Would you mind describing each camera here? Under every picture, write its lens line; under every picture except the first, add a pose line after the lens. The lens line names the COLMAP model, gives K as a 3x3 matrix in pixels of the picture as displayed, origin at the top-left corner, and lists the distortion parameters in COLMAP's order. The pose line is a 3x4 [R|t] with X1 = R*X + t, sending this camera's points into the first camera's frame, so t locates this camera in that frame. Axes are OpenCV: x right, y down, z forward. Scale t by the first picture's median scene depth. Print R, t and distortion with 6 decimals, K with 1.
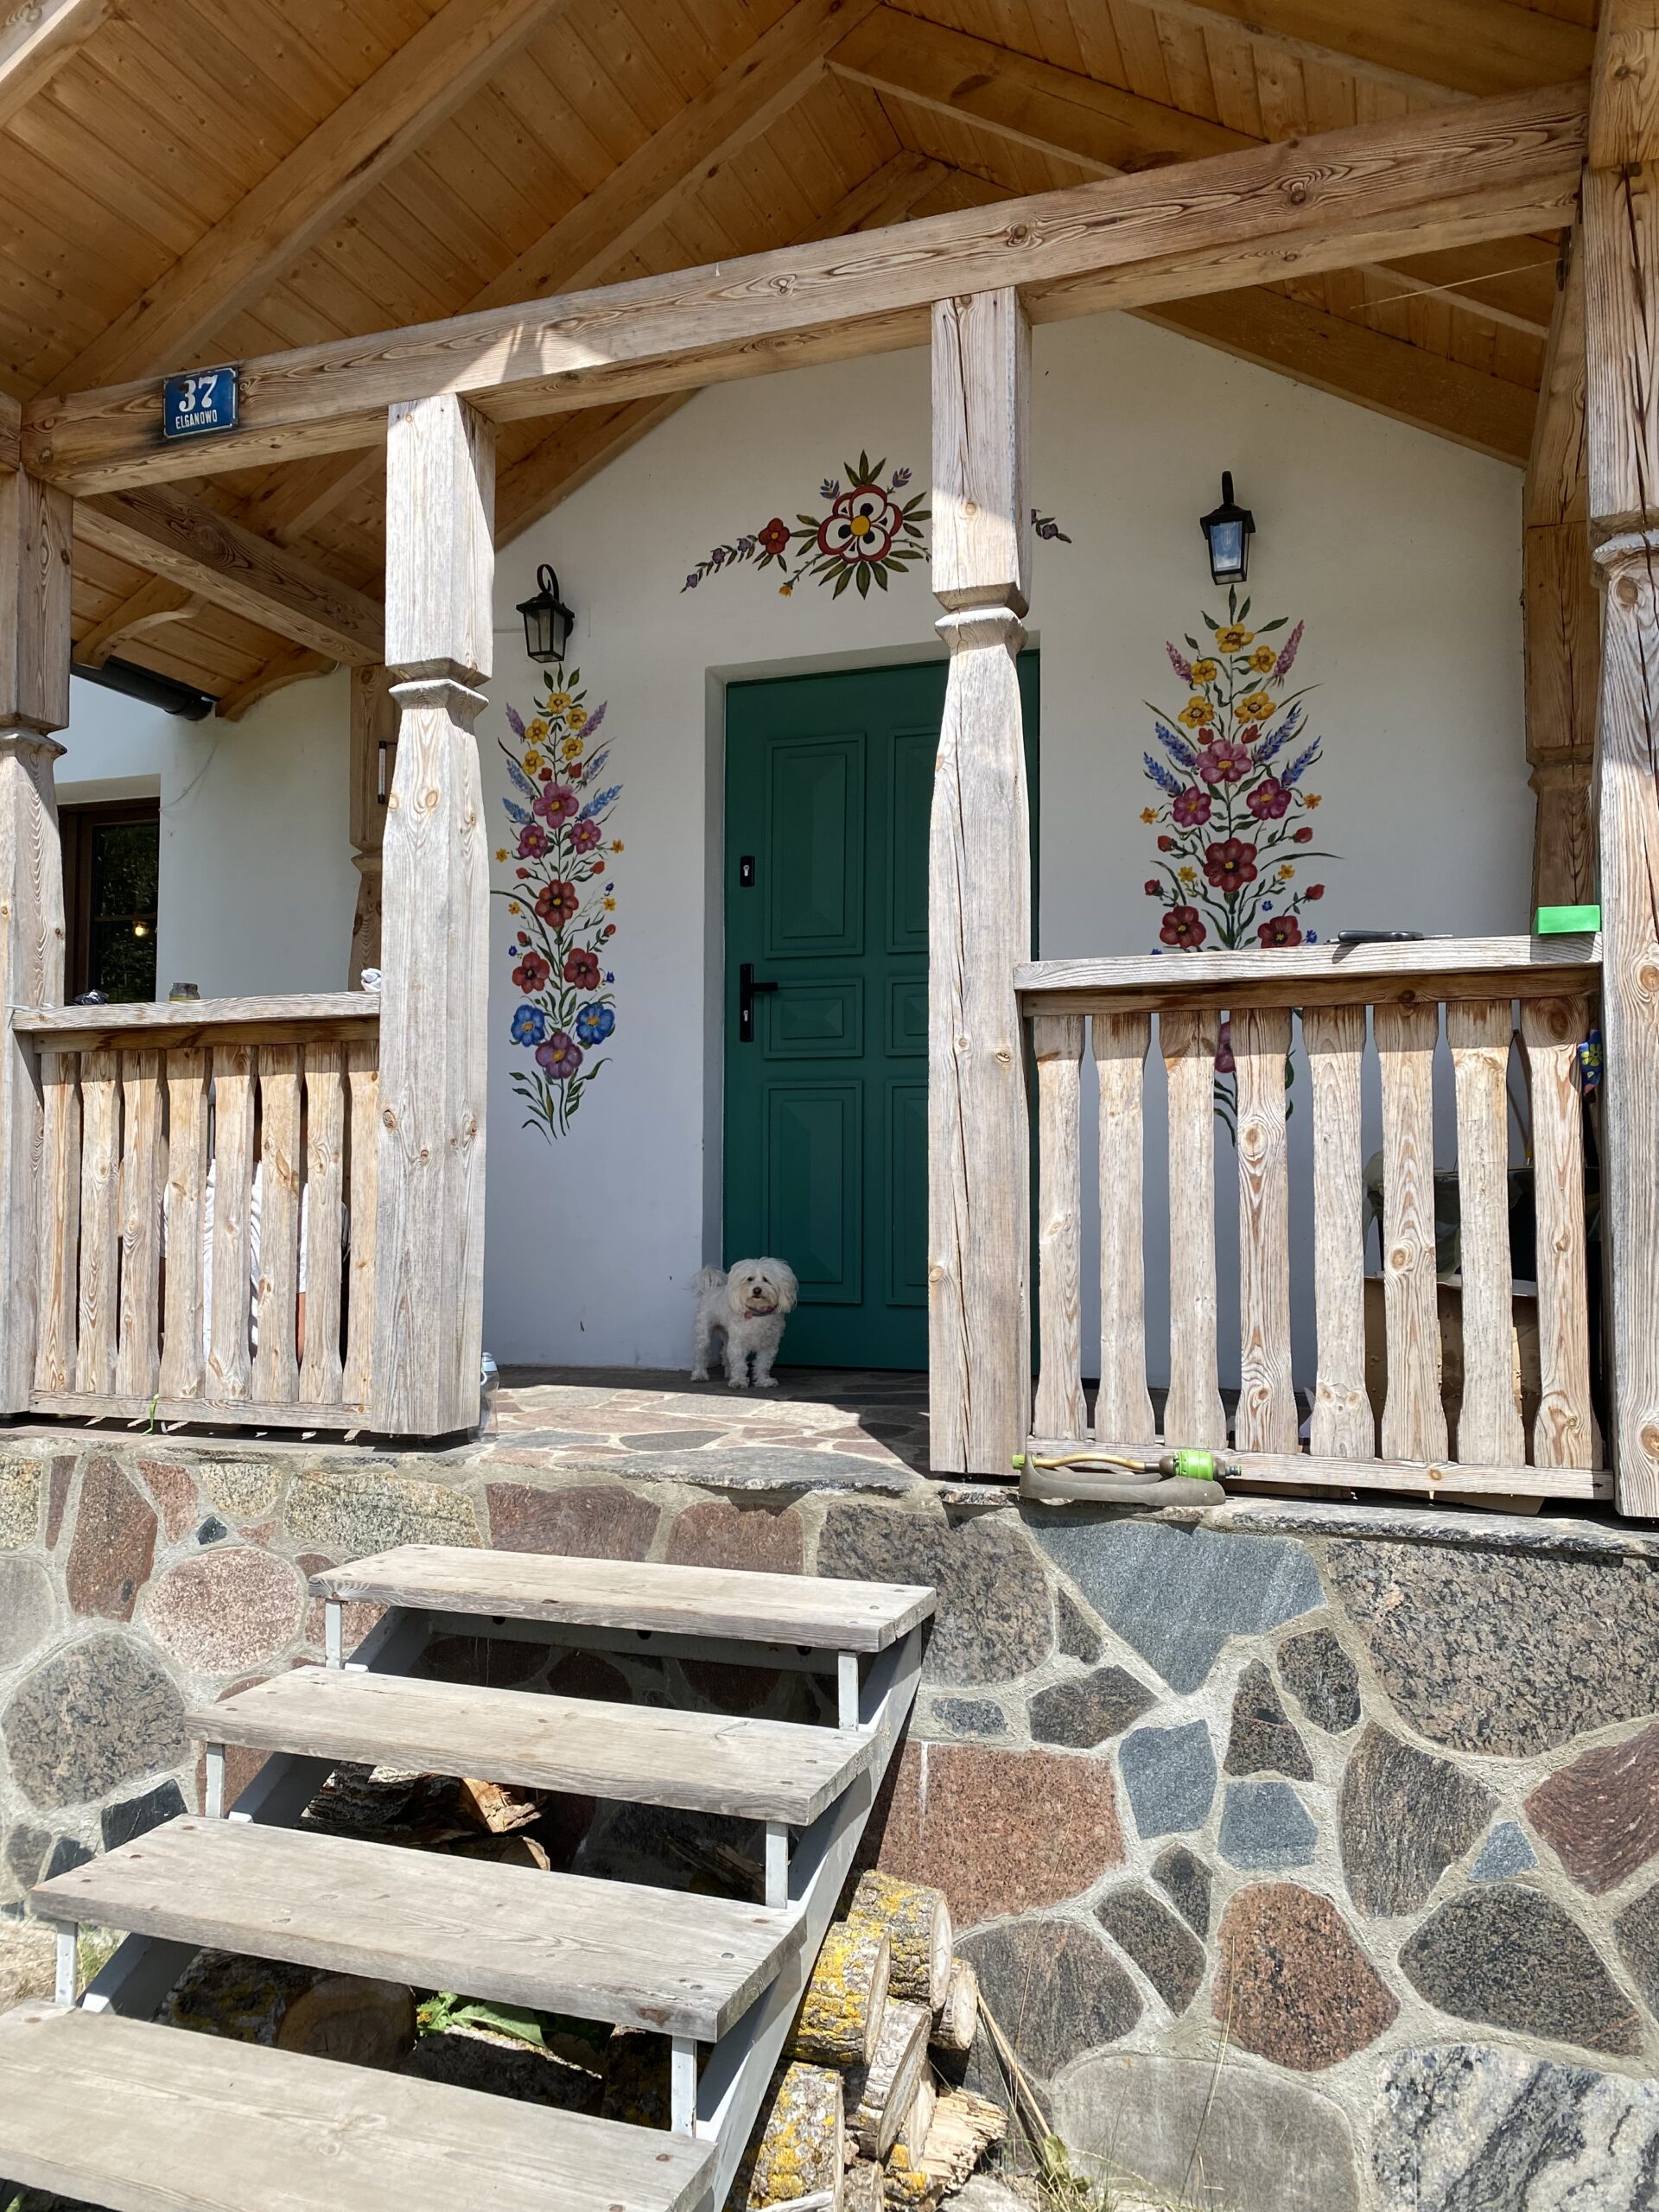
lens RADIAL K [[1689.8, 0, 823.2], [0, 1689.8, 1120.6], [0, 0, 1]] dist [0.001624, -0.002885]
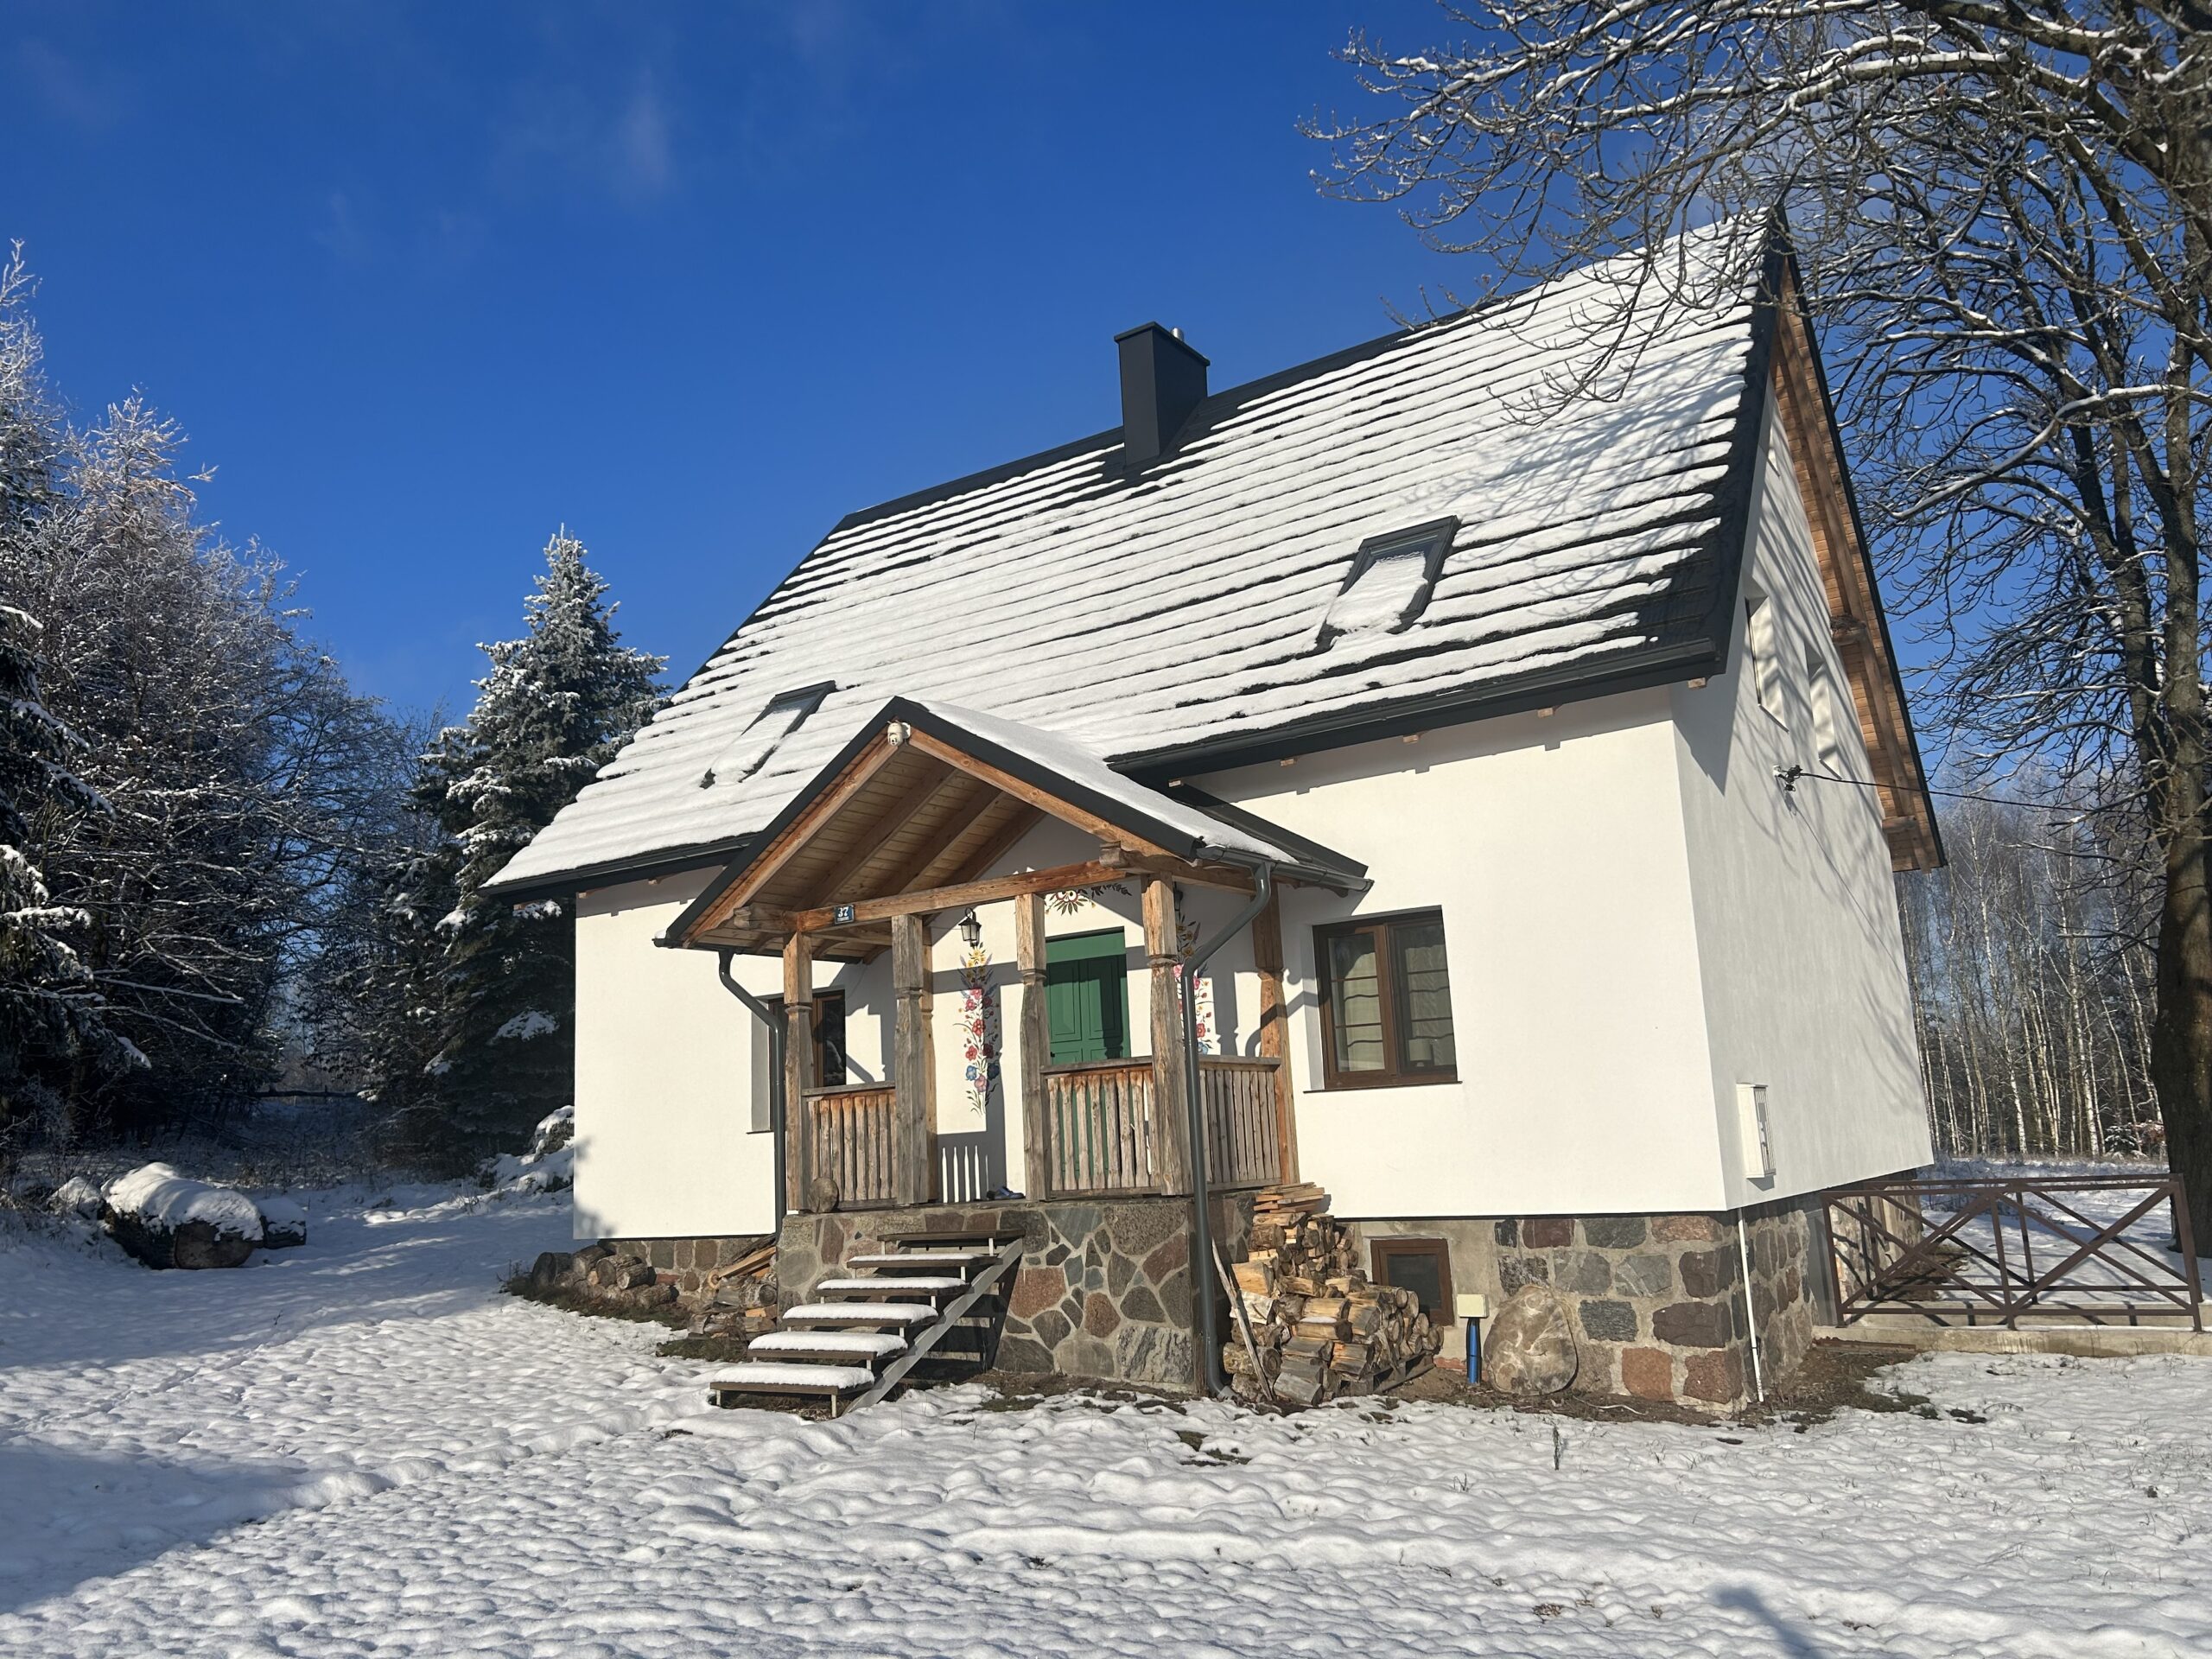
lens RADIAL K [[1657.0, 0, 1116.8], [0, 1657.0, 832.6], [0, 0, 1]] dist [0.053617, -0.000702]
pose [[0.969303, -0.099588, -0.224796, 1.295802], [0.067401, 0.986899, -0.146583, -0.057729], [0.236449, 0.126932, 0.963317, -2.940709]]
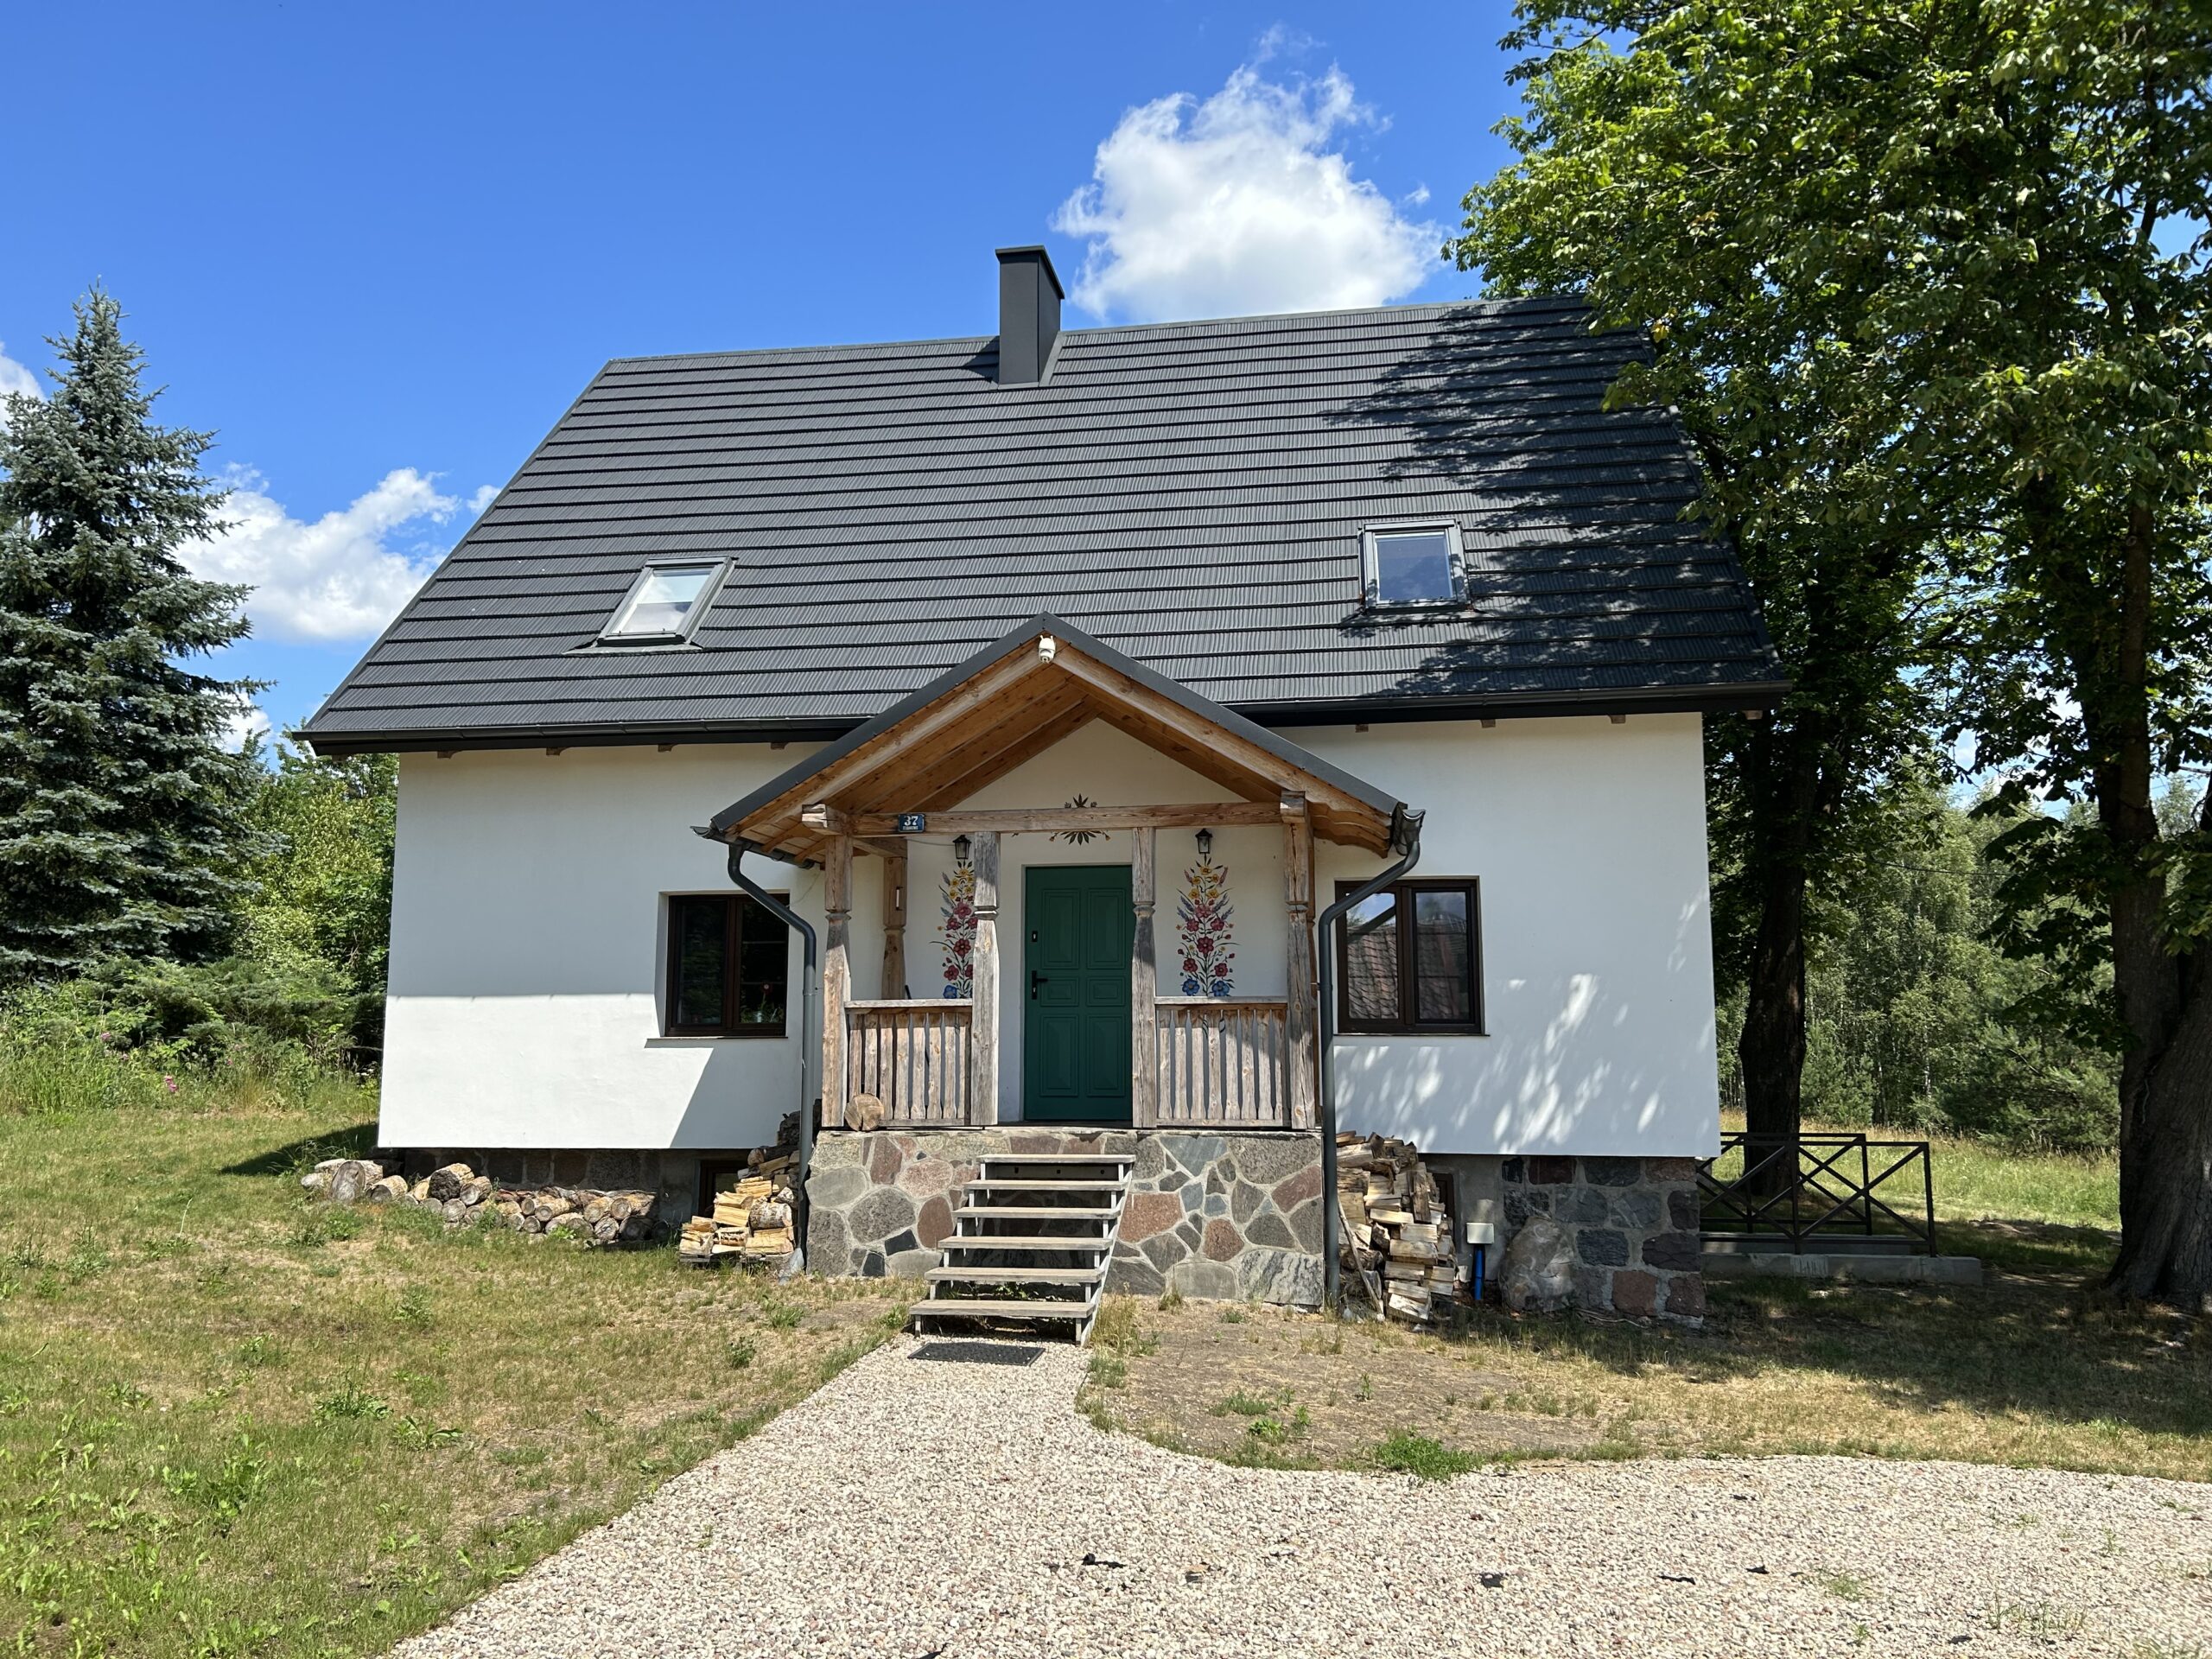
lens RADIAL K [[1657.0, 0, 1101.2], [0, 1657.0, 818.9], [0, 0, 1]] dist [0.053617, -0.000702]
pose [[0.984730, 0.018155, 0.173139, -0.745641], [-0.002010, 0.995667, -0.092970, -0.161807], [-0.174076, 0.091202, 0.980500, -3.072761]]
